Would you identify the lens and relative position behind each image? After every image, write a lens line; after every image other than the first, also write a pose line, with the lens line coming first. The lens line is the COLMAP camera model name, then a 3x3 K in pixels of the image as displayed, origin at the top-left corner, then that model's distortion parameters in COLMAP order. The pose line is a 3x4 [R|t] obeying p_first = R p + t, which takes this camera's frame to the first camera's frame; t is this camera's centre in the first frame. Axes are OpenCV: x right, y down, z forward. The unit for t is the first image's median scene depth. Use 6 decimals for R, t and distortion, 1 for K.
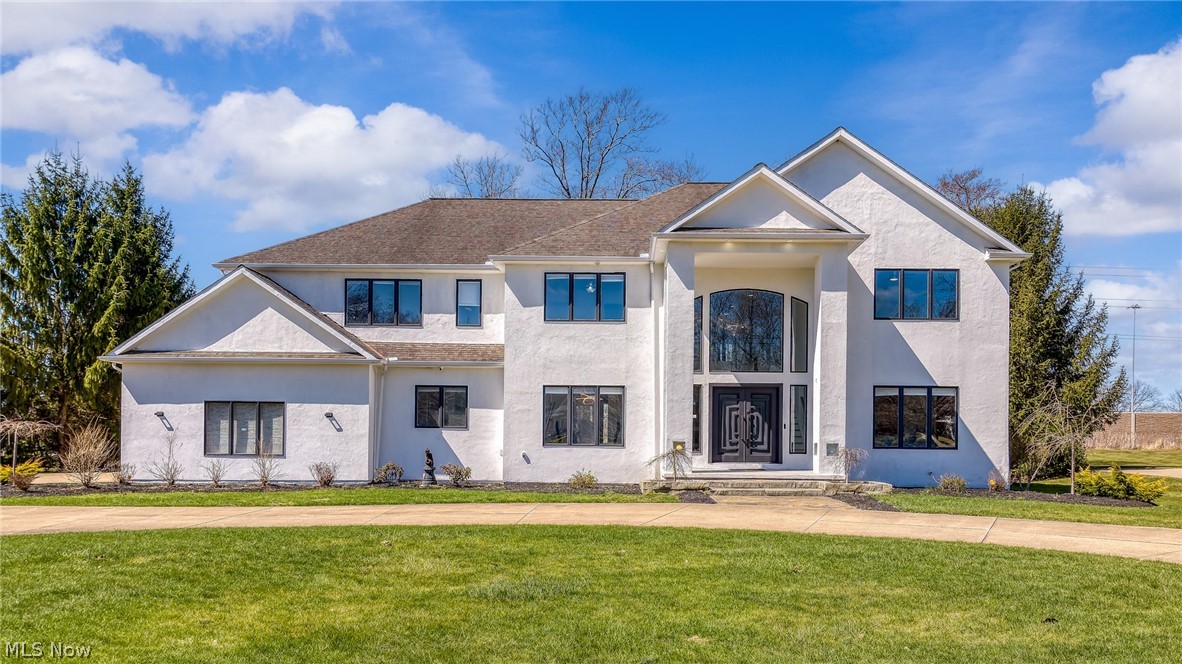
lens RADIAL K [[837.6, 0, 593.6], [0, 837.6, 443.3], [0, 0, 1]] dist [-0.004047, -0.002720]
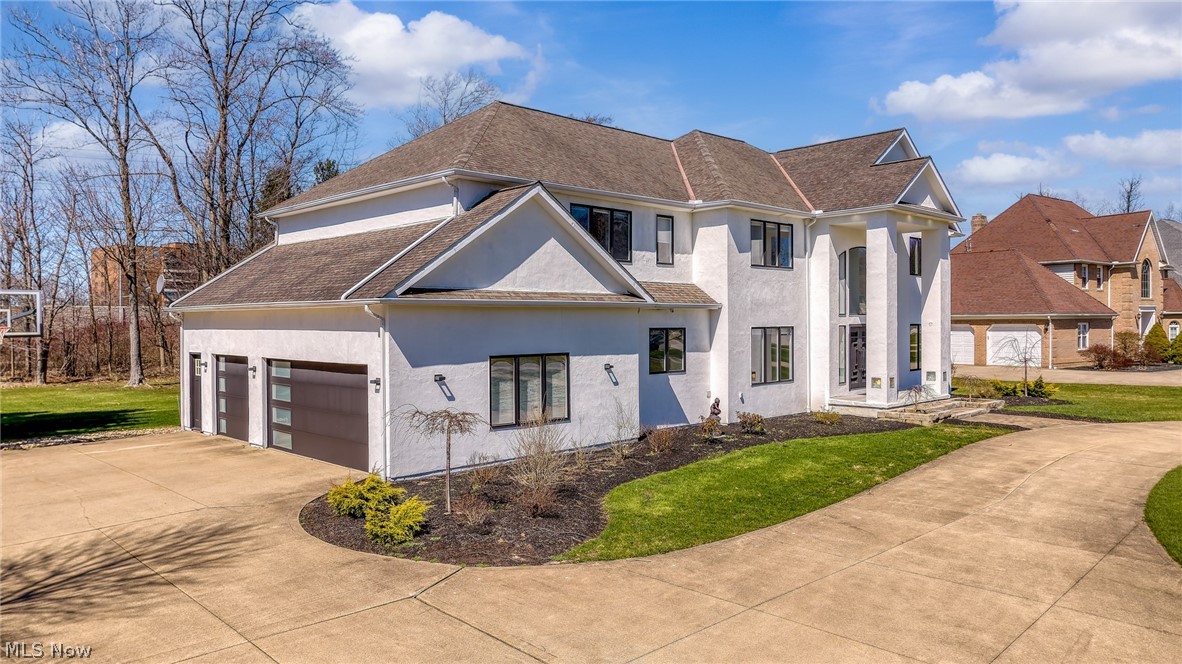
lens RADIAL K [[814.5, 0, 591.0], [0, 814.5, 332.0], [0, 0, 1]] dist [0.001541, -0.000319]
pose [[0.713662, -0.023025, 0.700112, -0.909436], [0.015509, 0.999734, 0.017069, -0.084143], [-0.700319, -0.001323, 0.713829, 0.416514]]
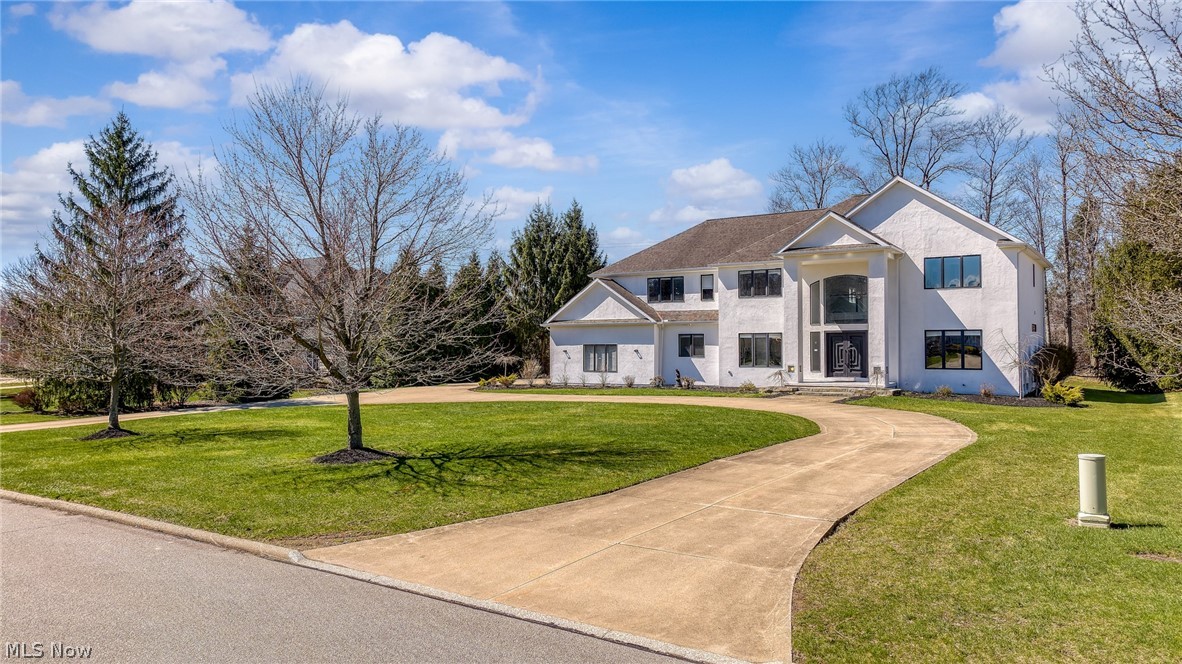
lens RADIAL K [[814.5, 0, 591.0], [0, 814.5, 332.0], [0, 0, 1]] dist [0.001541, -0.000319]
pose [[0.838010, -0.021341, -0.545238, 0.631731], [0.011172, 0.999696, -0.021958, -0.036841], [0.545541, 0.012310, 0.837994, -0.649300]]
